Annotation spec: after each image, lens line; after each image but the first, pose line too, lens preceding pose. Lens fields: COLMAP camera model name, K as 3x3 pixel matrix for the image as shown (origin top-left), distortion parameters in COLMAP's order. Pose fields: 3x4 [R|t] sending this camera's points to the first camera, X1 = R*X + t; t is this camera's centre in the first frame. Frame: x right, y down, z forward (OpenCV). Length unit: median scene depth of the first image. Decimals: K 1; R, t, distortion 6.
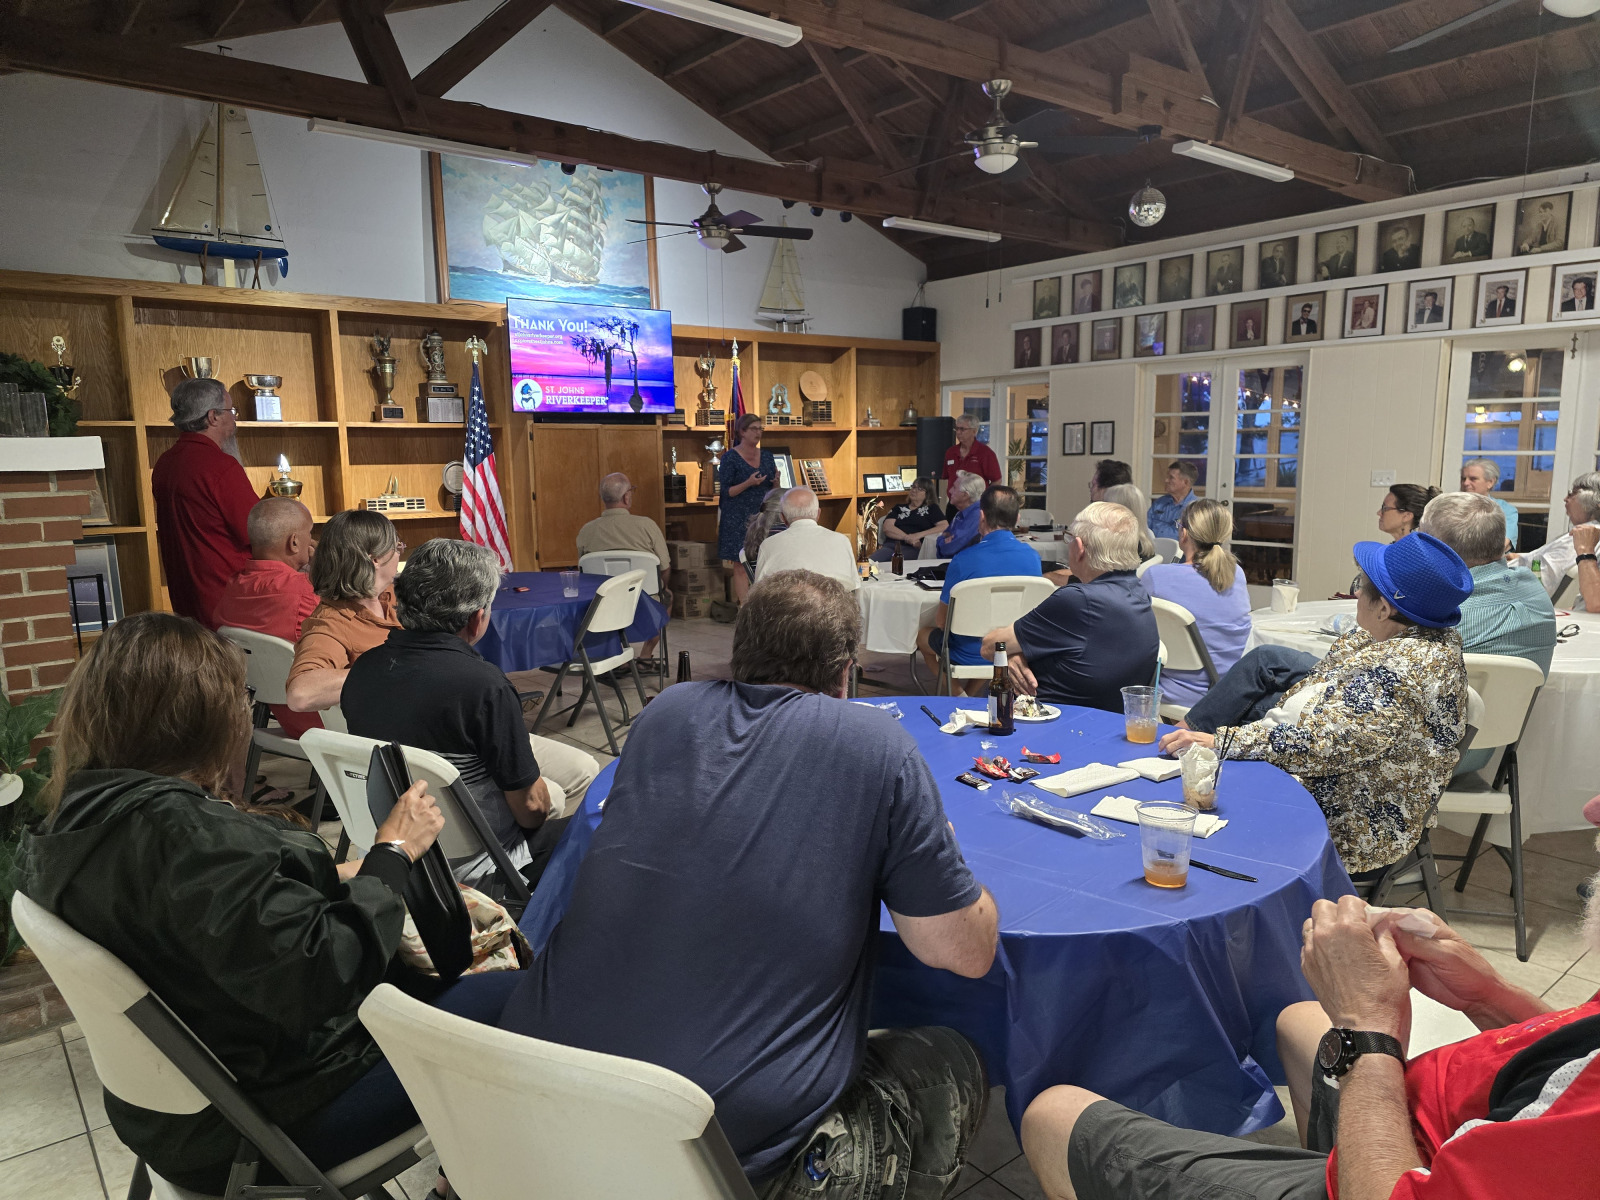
lens RADIAL K [[1057.4, 0, 783.6], [0, 1057.4, 598.9], [0, 0, 1]] dist [0.039526, -0.042668]
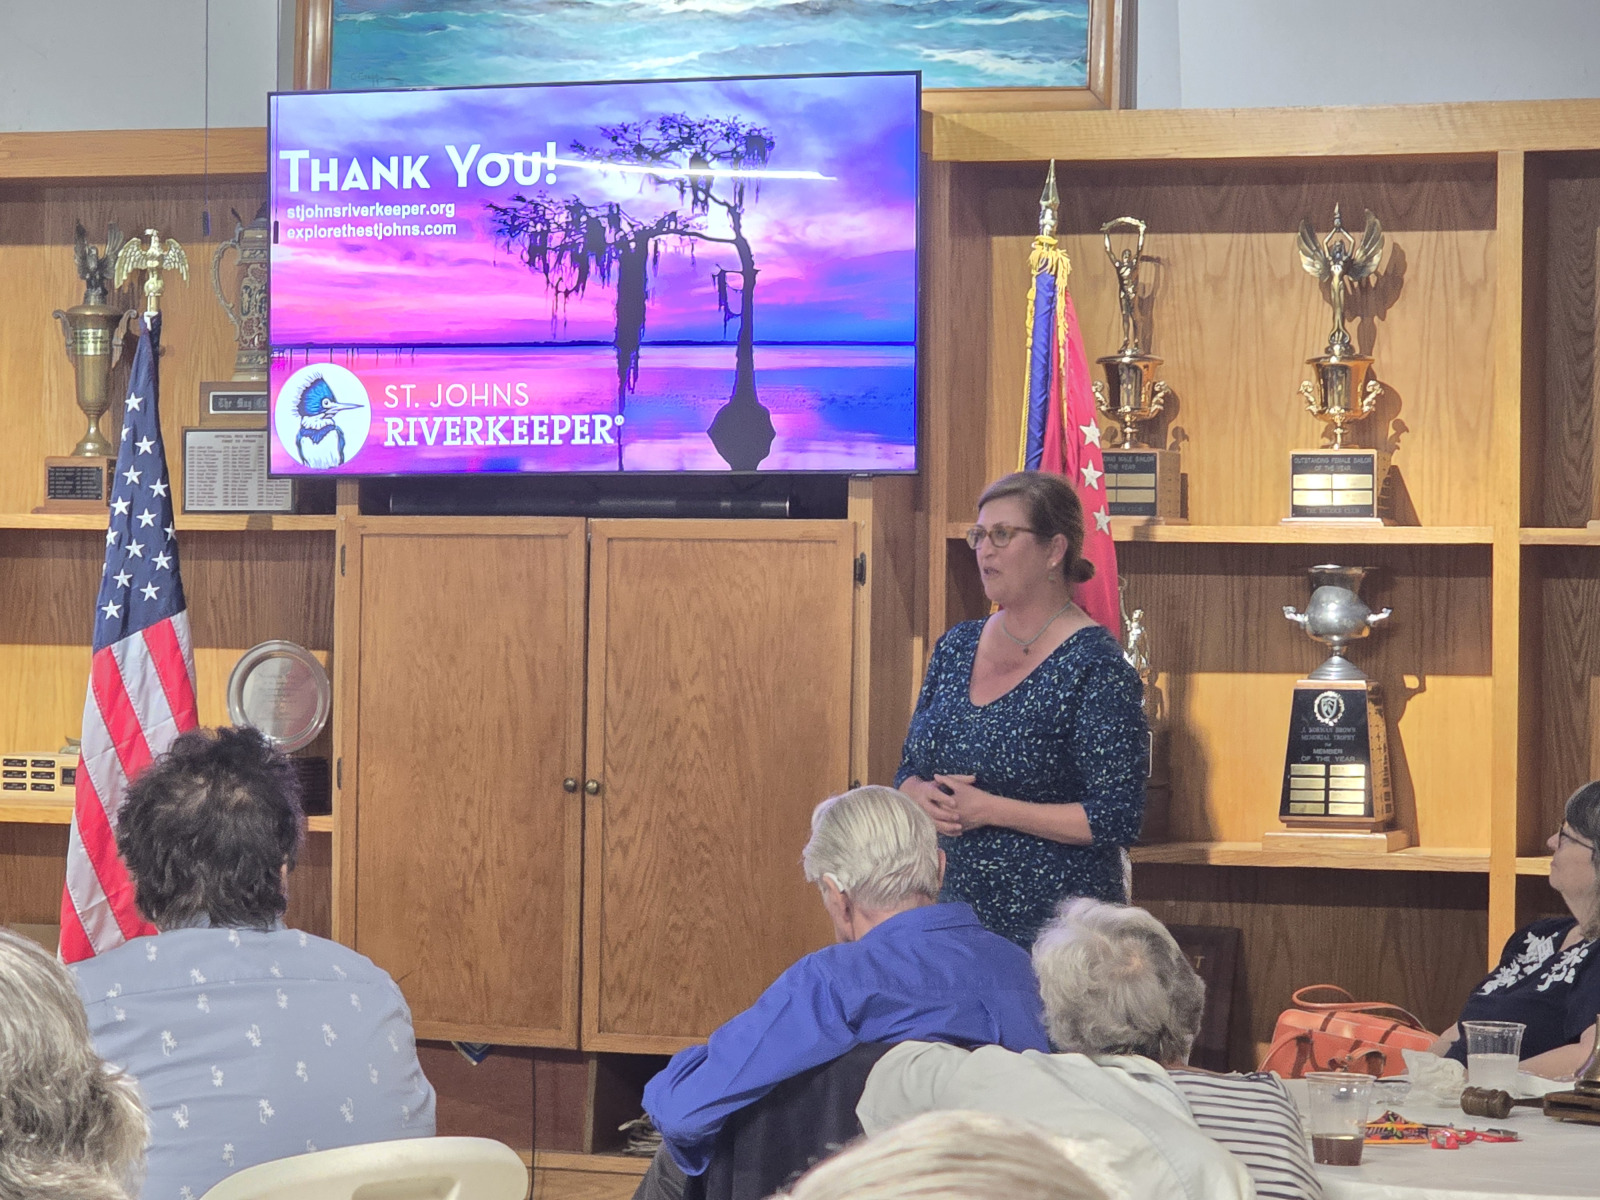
lens RADIAL K [[4487.5, 0, 788.3], [0, 4487.5, 603.9], [0, 0, 1]] dist [-0.210008, 0.000000]
pose [[0.512744, 0.022548, -0.858245, 0.813676], [-0.138437, 0.988745, -0.056730, -0.086577], [0.847307, 0.147901, 0.510095, 0.473300]]
